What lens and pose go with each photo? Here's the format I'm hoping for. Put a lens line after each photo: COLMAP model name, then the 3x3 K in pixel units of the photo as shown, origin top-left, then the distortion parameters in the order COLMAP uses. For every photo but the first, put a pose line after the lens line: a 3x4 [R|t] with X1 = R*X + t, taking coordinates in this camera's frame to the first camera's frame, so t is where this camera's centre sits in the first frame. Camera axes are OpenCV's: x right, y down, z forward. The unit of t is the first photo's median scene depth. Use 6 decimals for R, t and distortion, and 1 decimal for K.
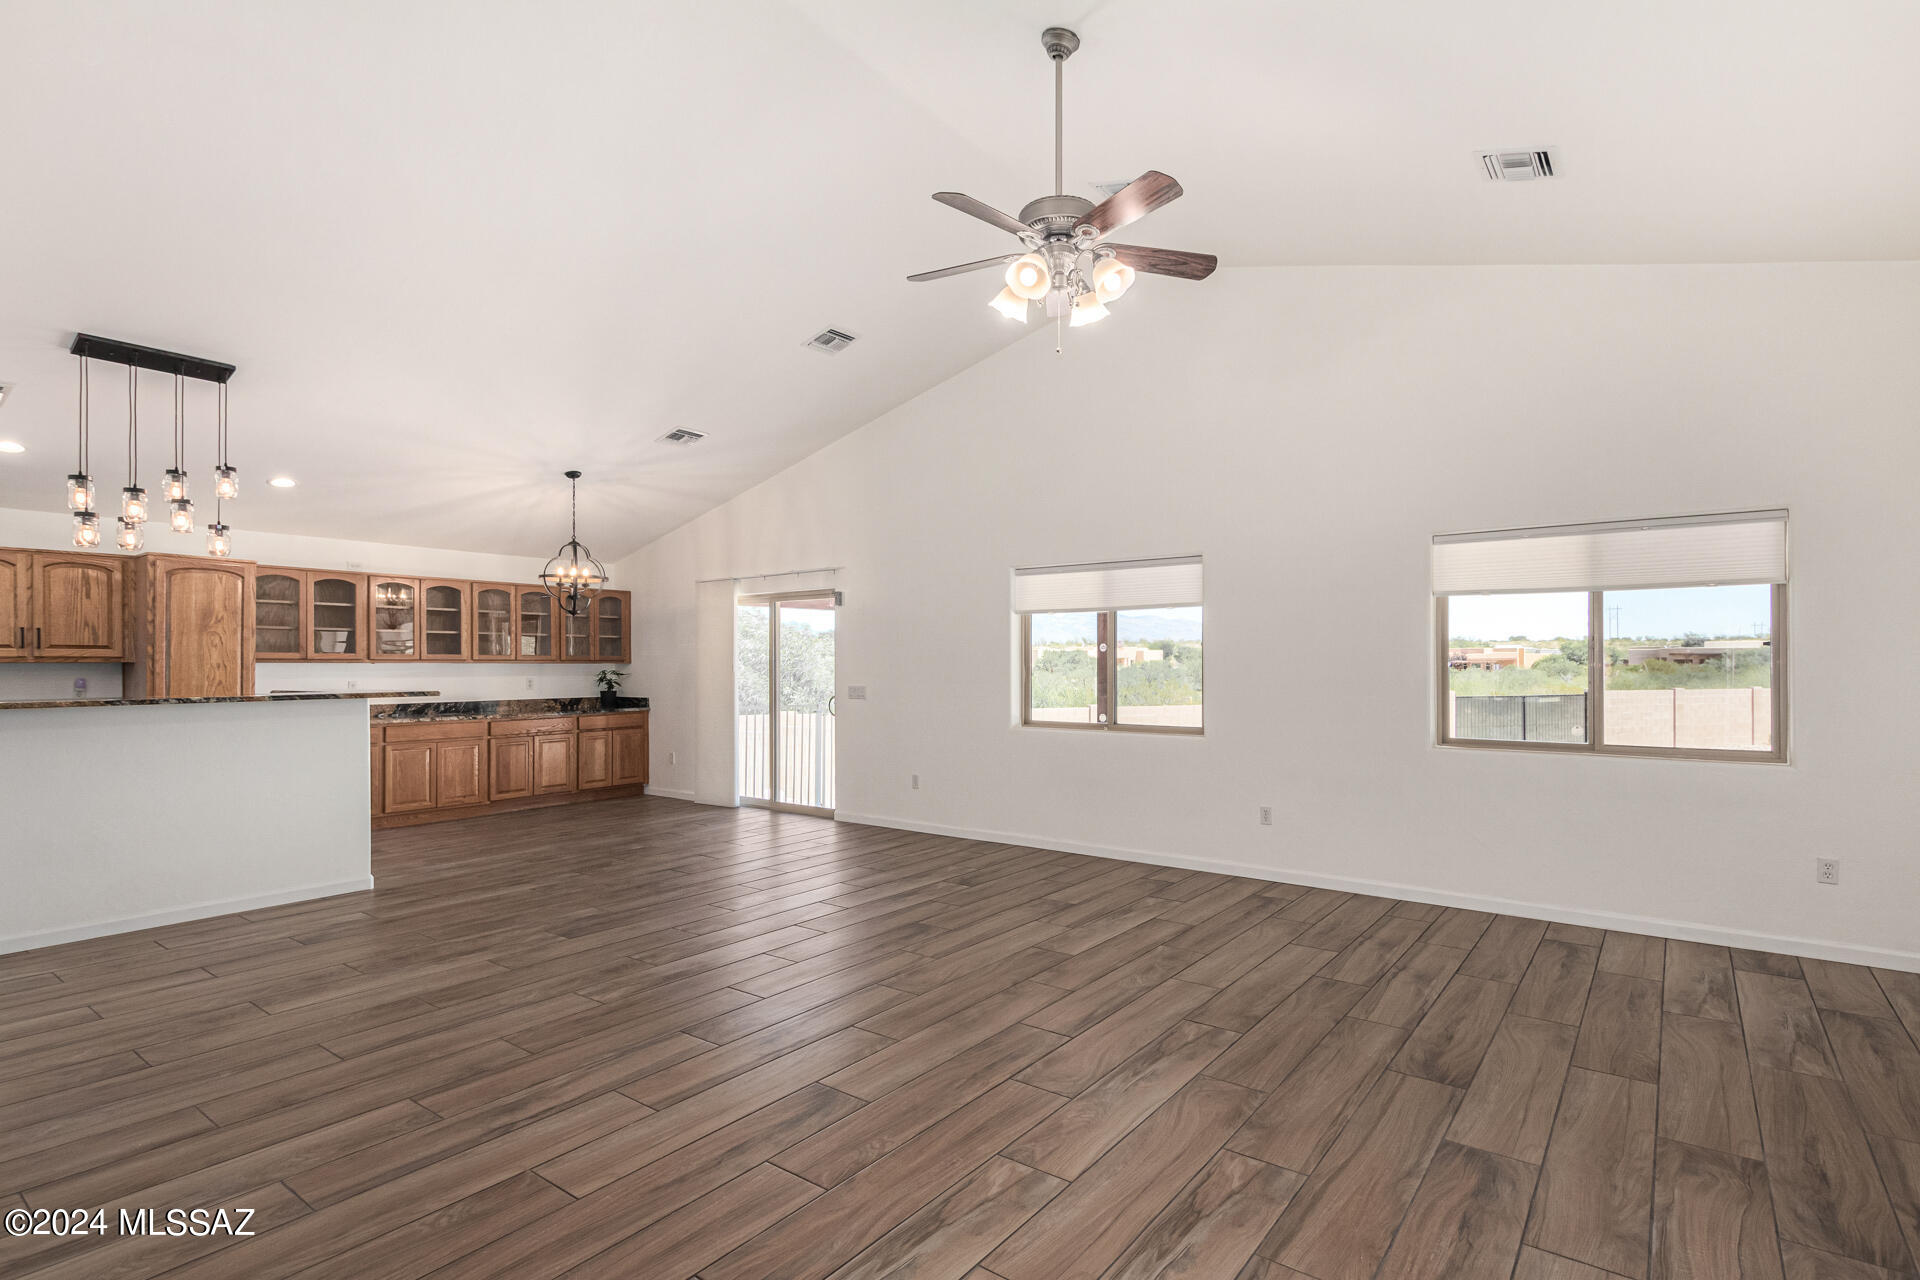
lens RADIAL K [[938.3, 0, 960.1], [0, 938.3, 656.3], [0, 0, 1]] dist [0.010636, -0.000559]
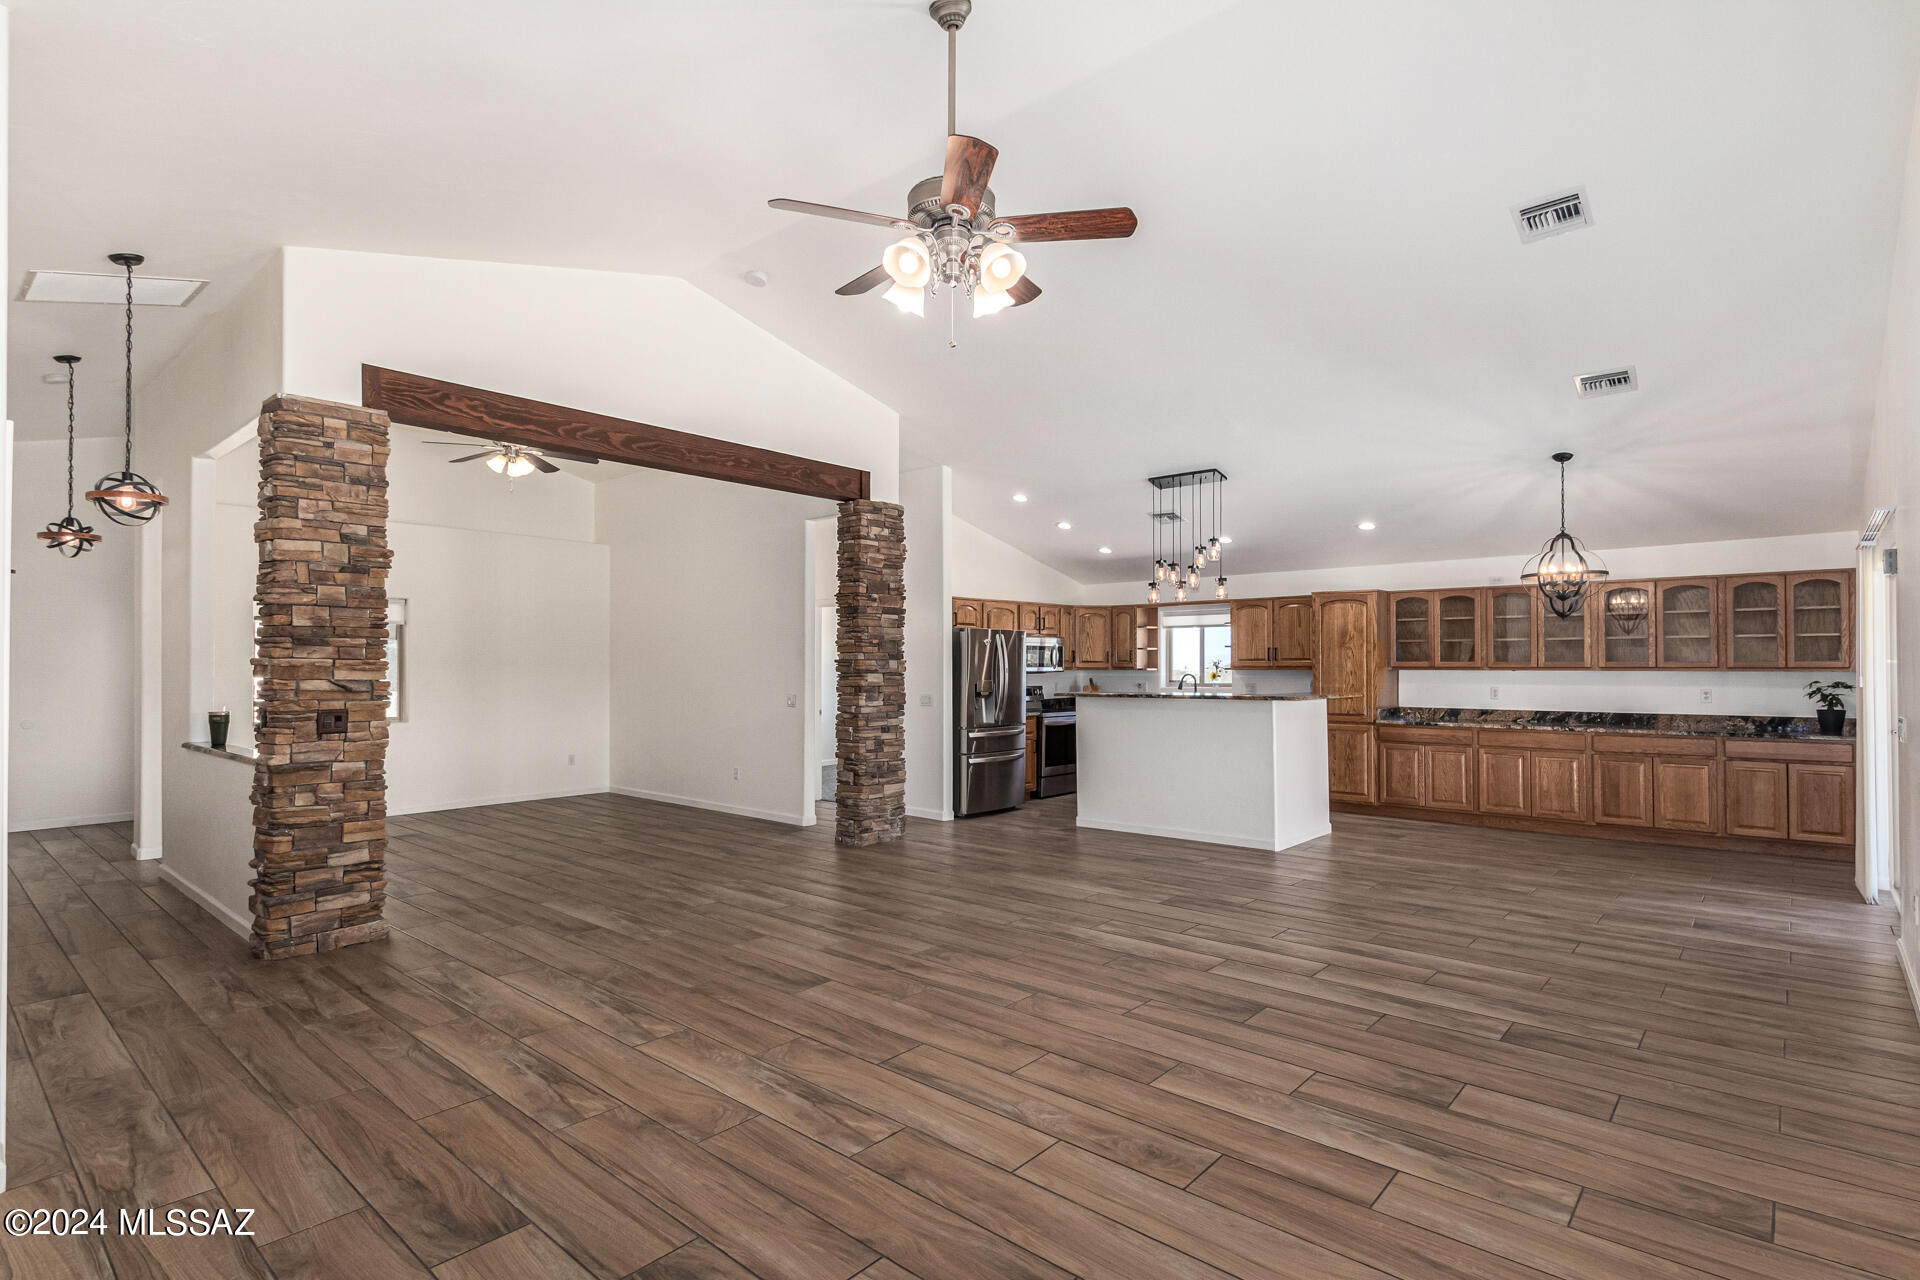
lens RADIAL K [[928.2, 0, 995.2], [0, 928.2, 653.2], [0, 0, 1]] dist [0.010613, -0.000644]
pose [[-0.049363, -0.012072, -0.998708, 0.735981], [0.010649, 0.999864, -0.012612, -0.008384], [0.998724, -0.011257, -0.049227, 0.791430]]
